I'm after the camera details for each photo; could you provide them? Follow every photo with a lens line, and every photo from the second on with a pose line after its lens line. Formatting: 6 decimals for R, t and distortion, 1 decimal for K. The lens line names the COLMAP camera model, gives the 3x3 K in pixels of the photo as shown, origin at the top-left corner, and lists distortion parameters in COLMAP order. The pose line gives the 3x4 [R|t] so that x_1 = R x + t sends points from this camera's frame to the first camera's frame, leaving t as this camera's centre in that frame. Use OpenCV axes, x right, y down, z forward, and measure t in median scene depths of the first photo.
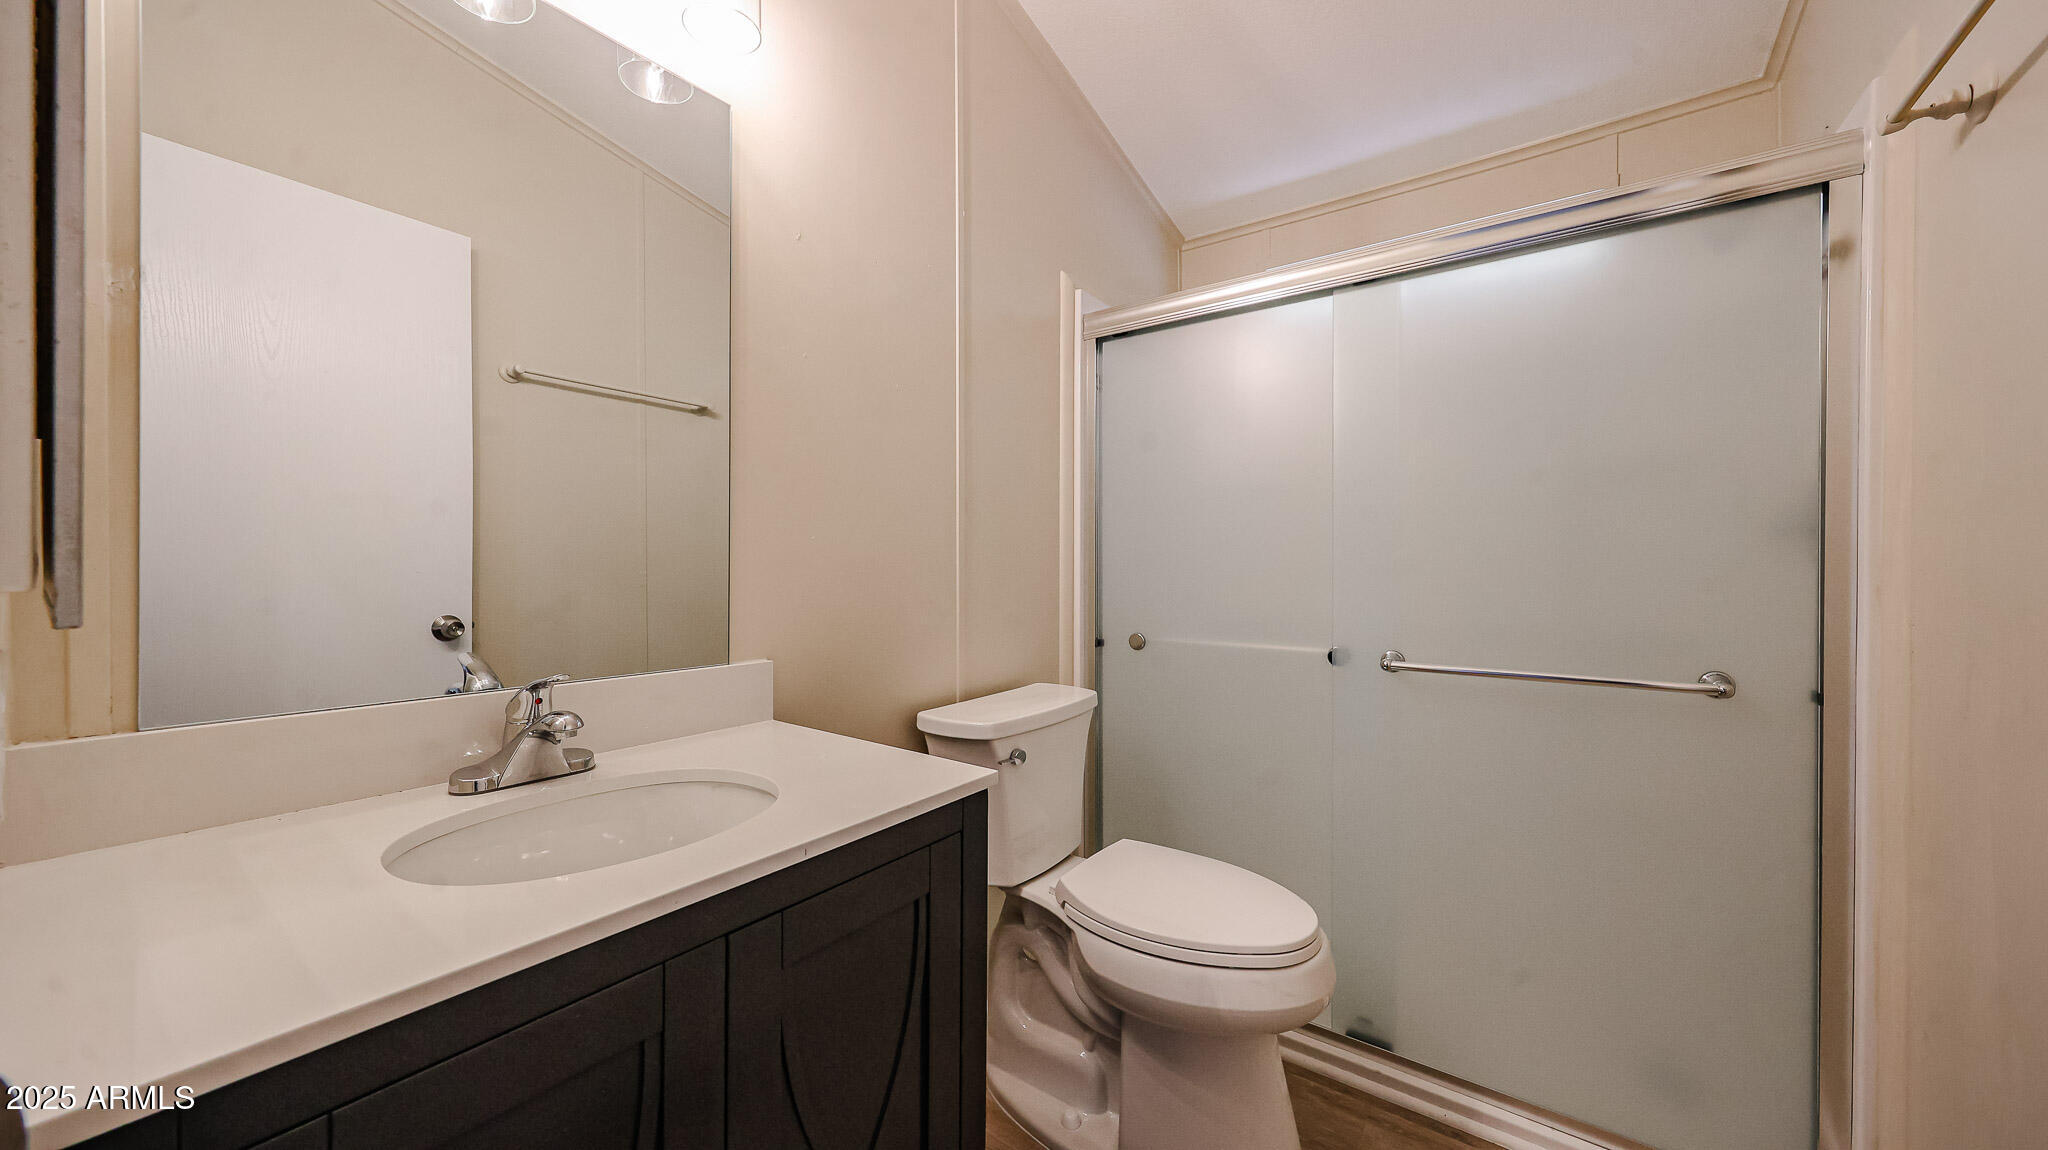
lens RADIAL K [[705.0, 0, 1021.0], [0, 705.0, 558.8], [0, 0, 1]] dist [0.001450, 0.000091]
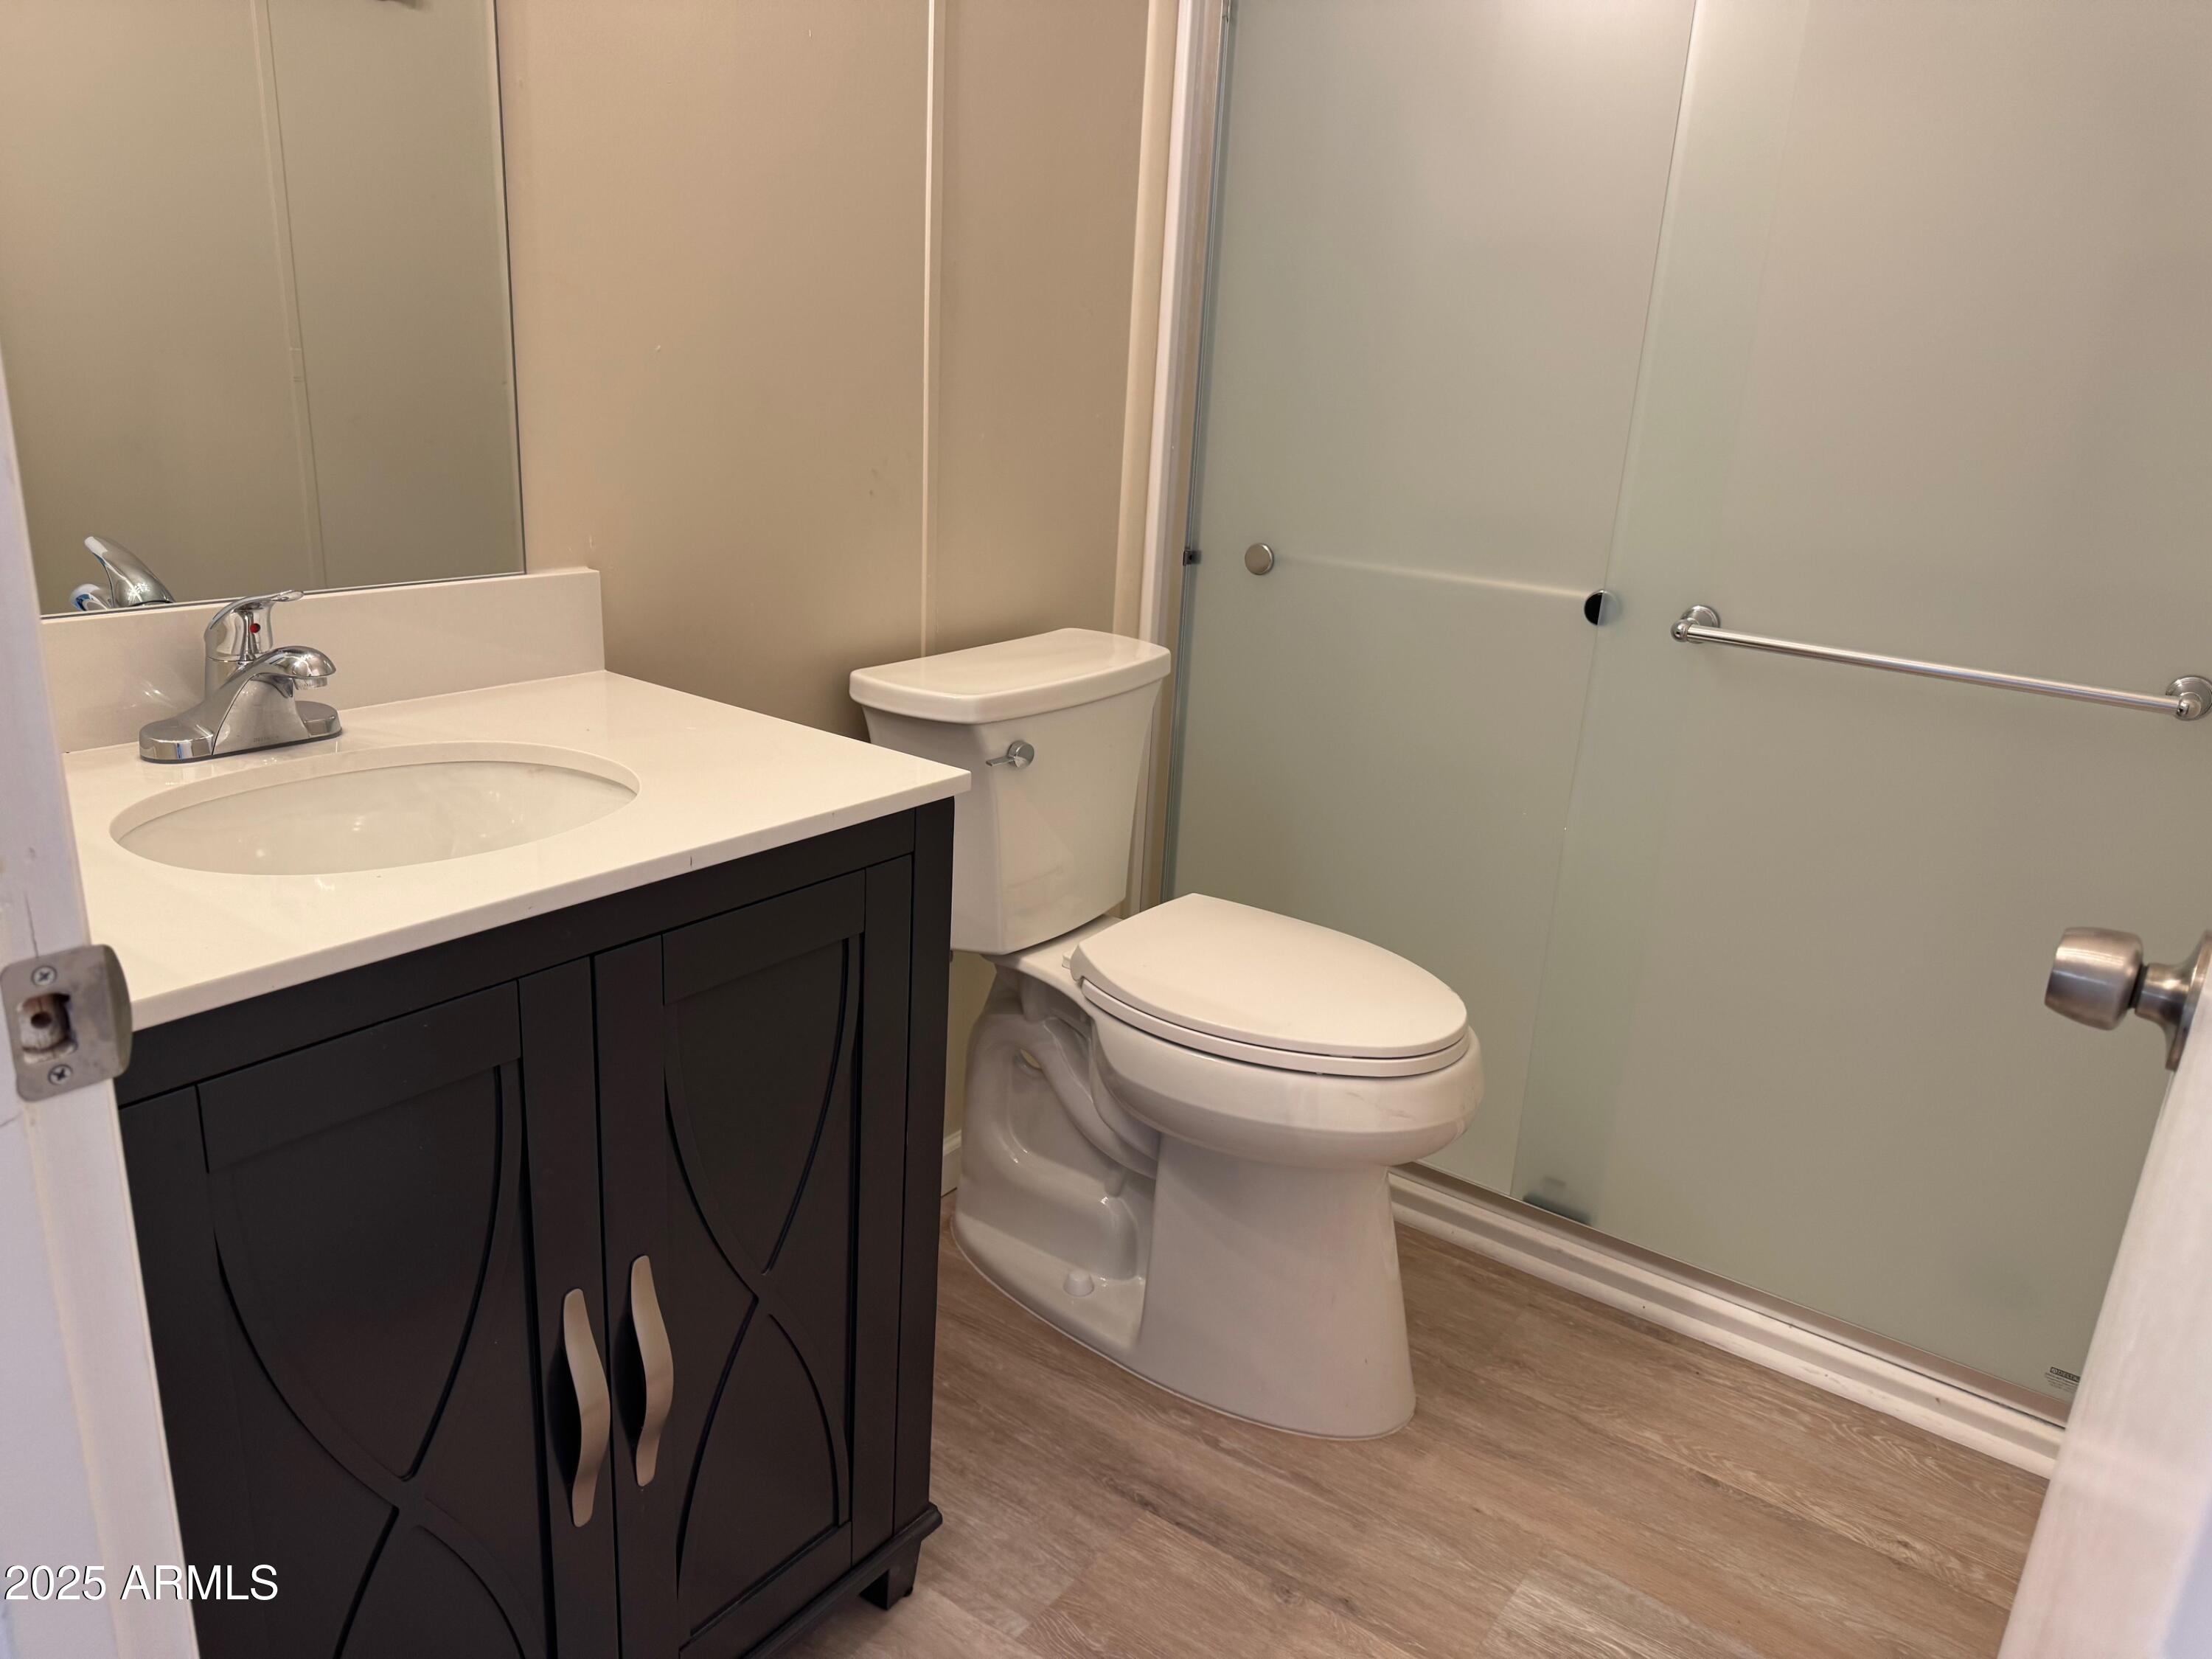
lens RADIAL K [[1546.7, 0, 1100.5], [0, 1546.7, 846.1], [0, 0, 1]] dist [0.106262, -0.182152]
pose [[0.998422, 0.053116, 0.018200, 0.044396], [-0.056147, 0.943595, 0.326308, -0.077098], [0.000159, -0.326815, 0.945088, -0.265392]]
